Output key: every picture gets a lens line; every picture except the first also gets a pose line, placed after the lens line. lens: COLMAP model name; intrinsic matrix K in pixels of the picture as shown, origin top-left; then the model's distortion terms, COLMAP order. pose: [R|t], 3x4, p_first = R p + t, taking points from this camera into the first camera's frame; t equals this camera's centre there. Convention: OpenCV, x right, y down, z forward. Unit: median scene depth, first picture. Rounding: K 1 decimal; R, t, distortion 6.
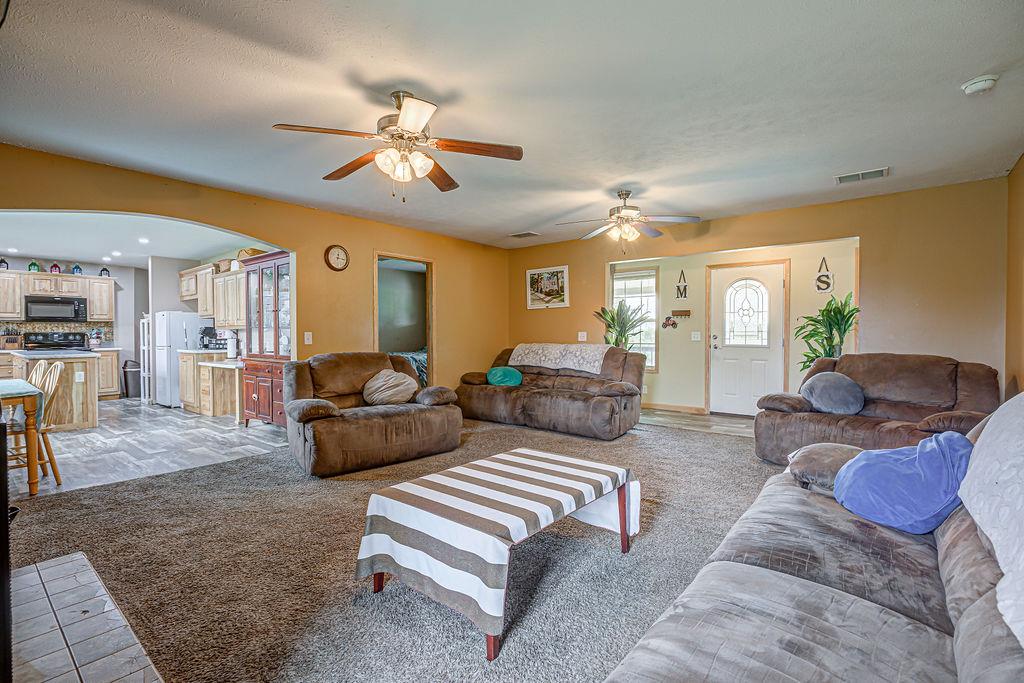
lens RADIAL K [[464.9, 0, 513.8], [0, 464.9, 341.2], [0, 0, 1]] dist [-0.006858, -0.000332]
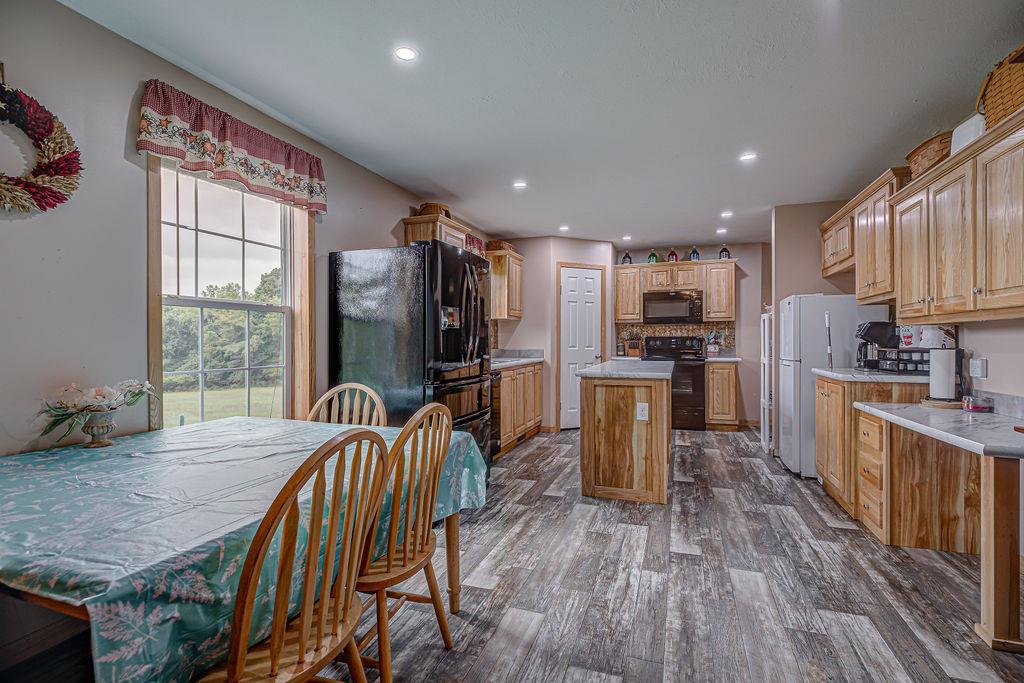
lens RADIAL K [[464.9, 0, 513.8], [0, 464.9, 341.2], [0, 0, 1]] dist [-0.006858, -0.000332]
pose [[0.331002, 0.003332, -0.943624, -0.339868], [-0.014714, 0.999890, -0.001631, -0.005774], [0.943515, 0.014424, 0.331015, 0.499701]]
